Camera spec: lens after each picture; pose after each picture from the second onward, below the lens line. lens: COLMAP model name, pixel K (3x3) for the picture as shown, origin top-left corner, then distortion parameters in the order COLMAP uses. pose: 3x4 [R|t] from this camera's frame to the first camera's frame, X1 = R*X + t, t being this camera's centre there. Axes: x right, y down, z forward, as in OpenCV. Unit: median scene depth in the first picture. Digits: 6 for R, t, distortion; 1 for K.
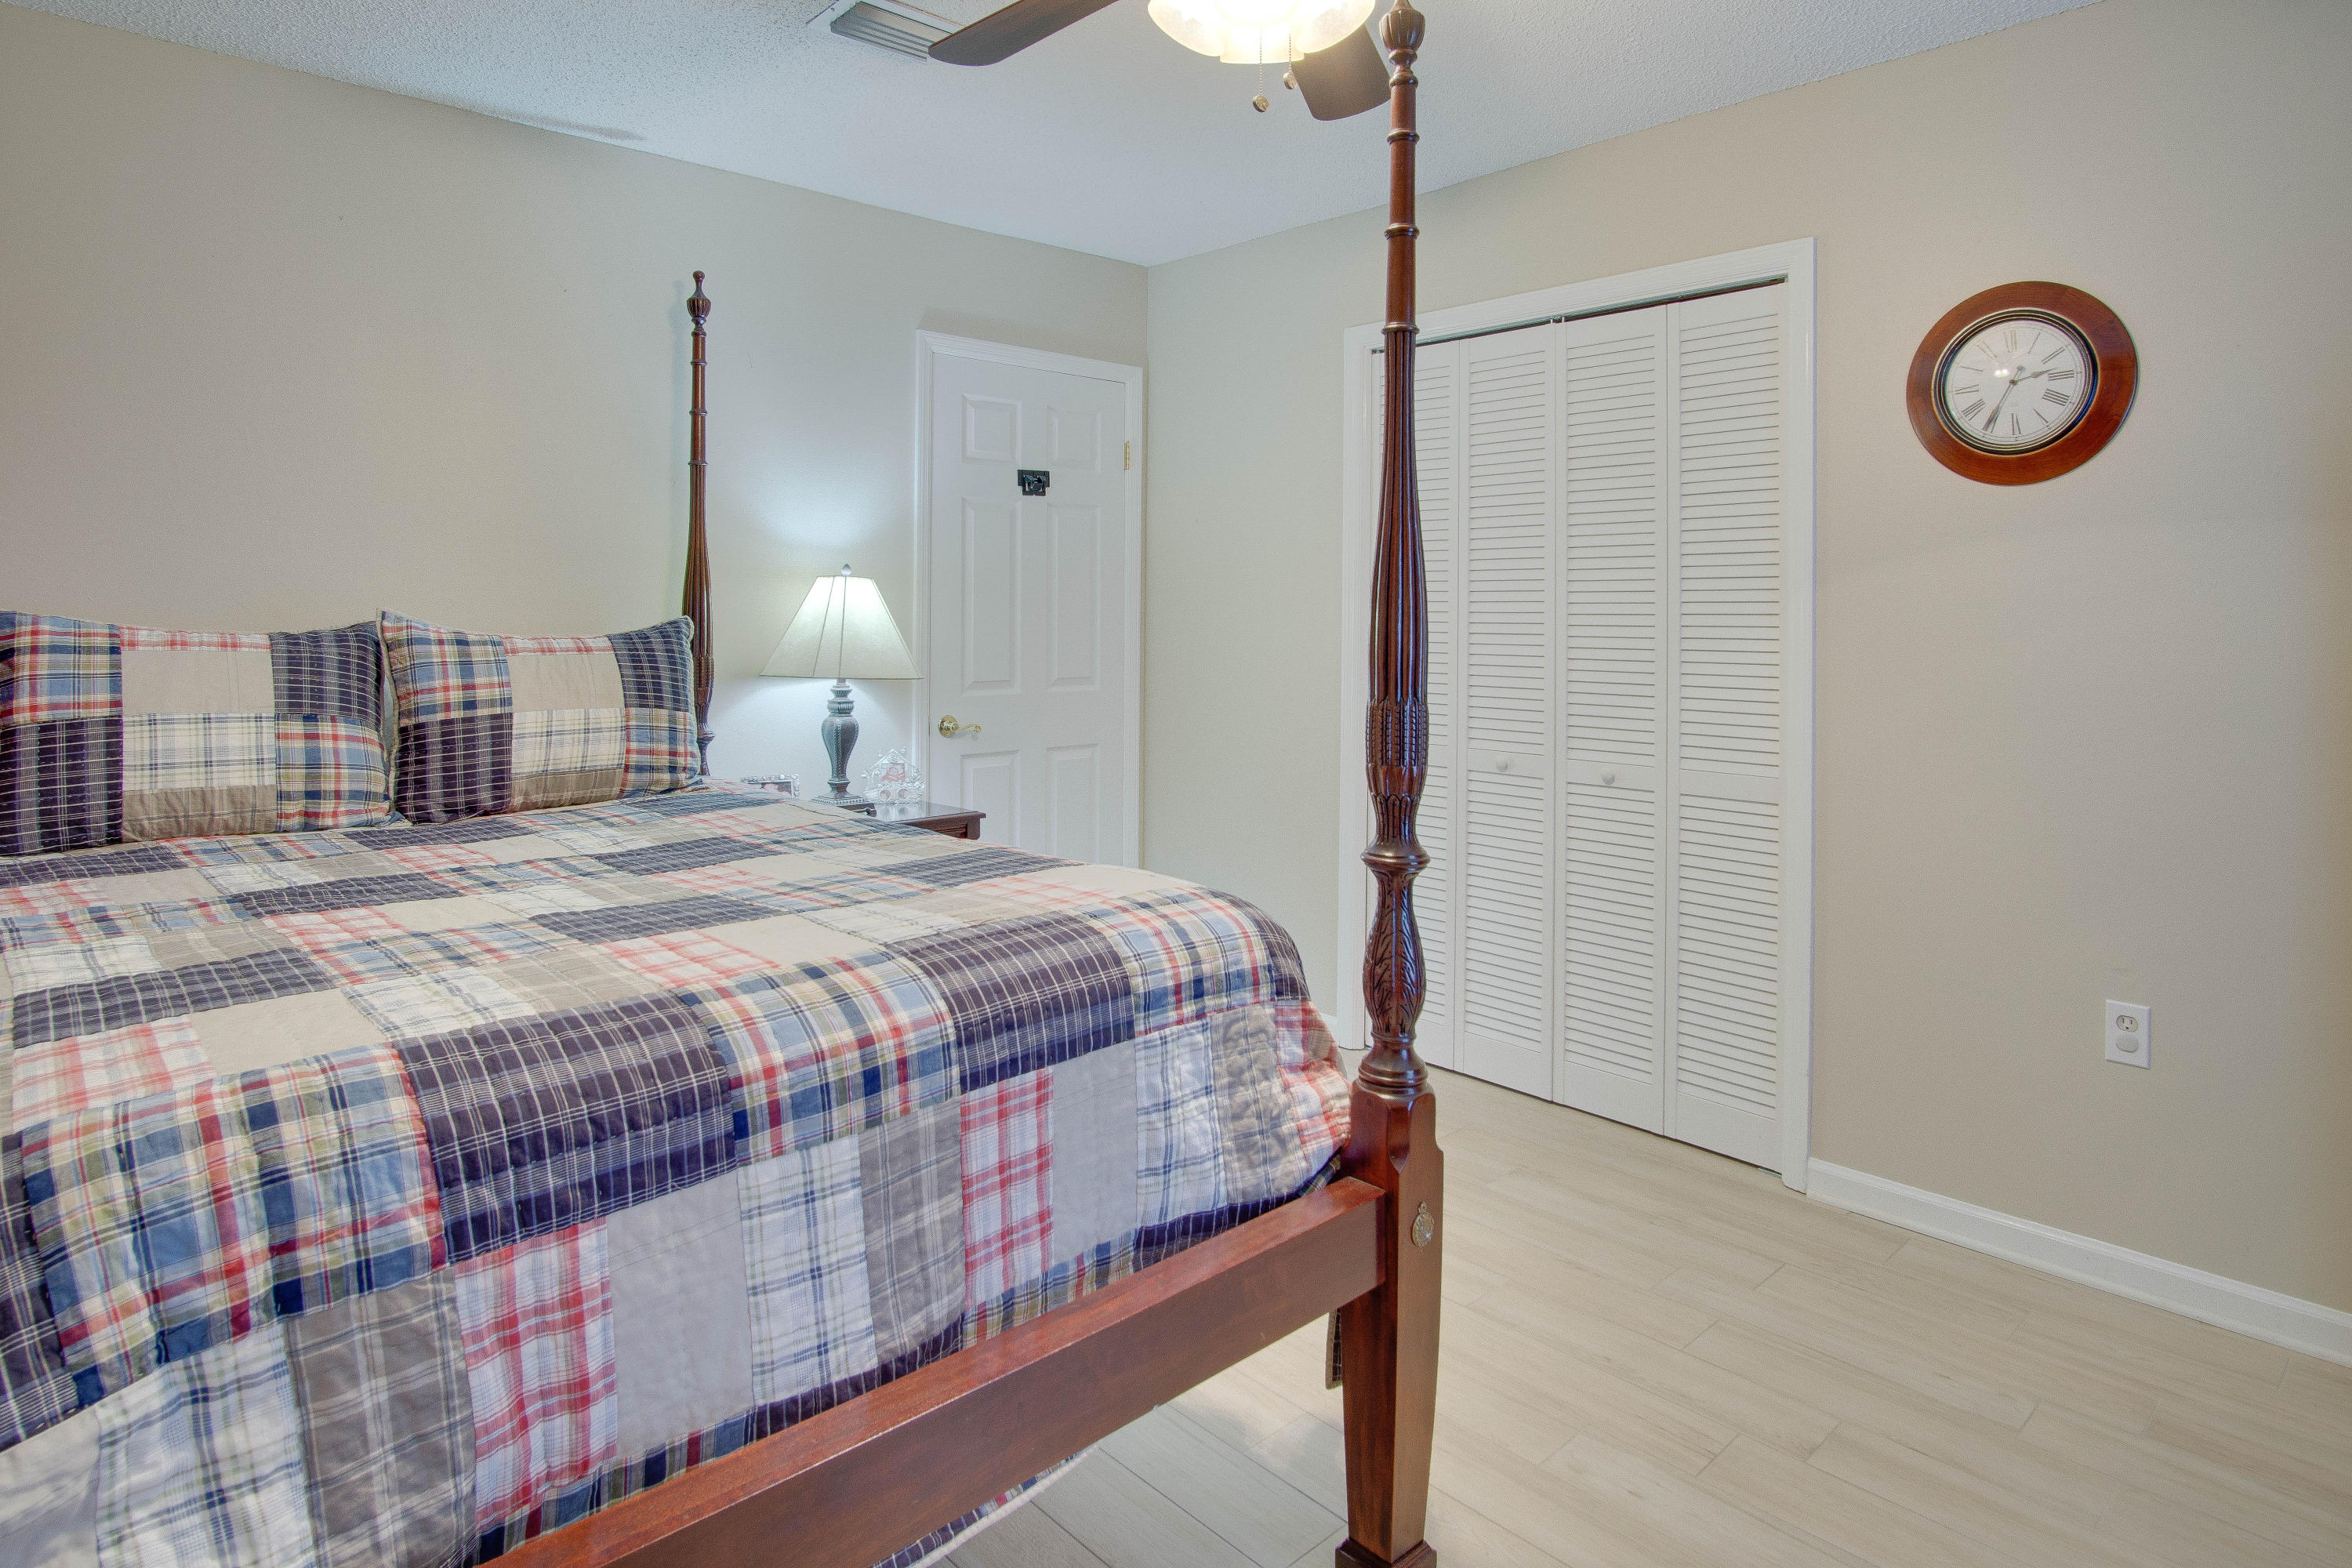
lens RADIAL K [[1288.6, 0, 1171.8], [0, 1288.6, 780.5], [0, 0, 1]] dist [-0.031814, 0.003098]
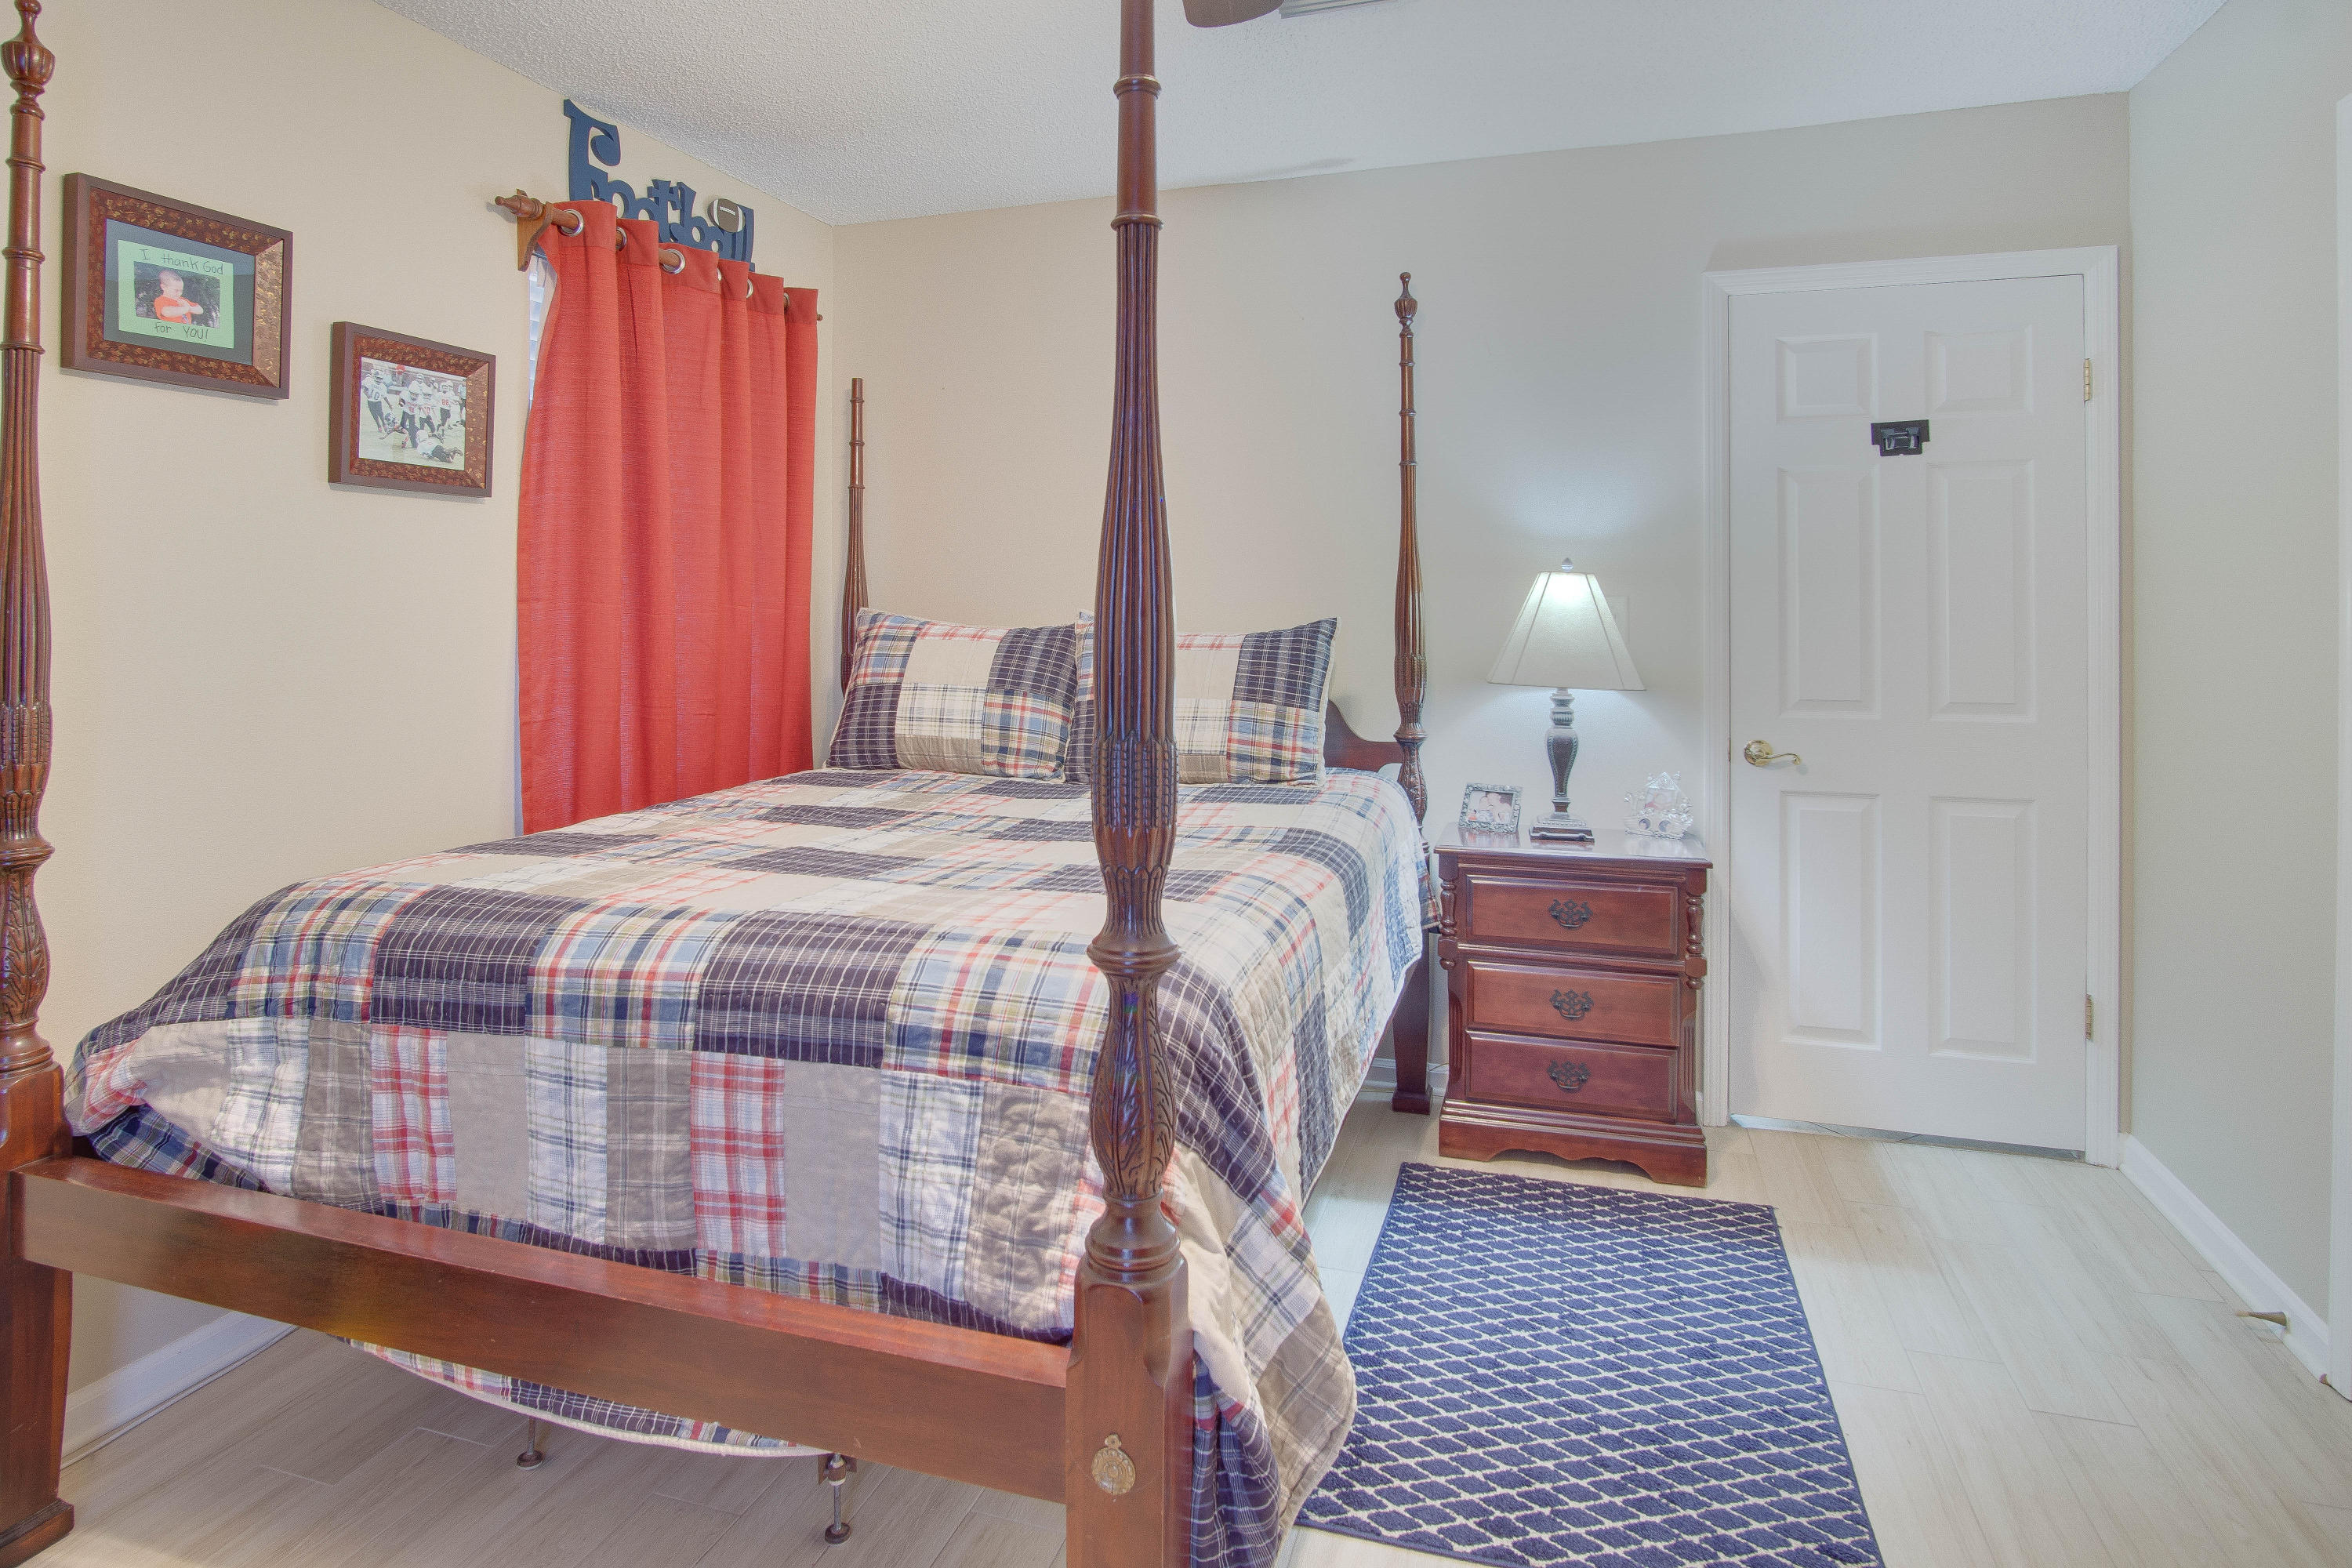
lens RADIAL K [[1288.6, 0, 1168.5], [0, 1288.6, 769.5], [0, 0, 1]] dist [-0.031814, 0.003098]
pose [[0.489415, 0.099735, -0.866329, 0.811610], [-0.108107, 0.992714, 0.053212, -0.082081], [0.865324, 0.067614, 0.496631, 0.666437]]
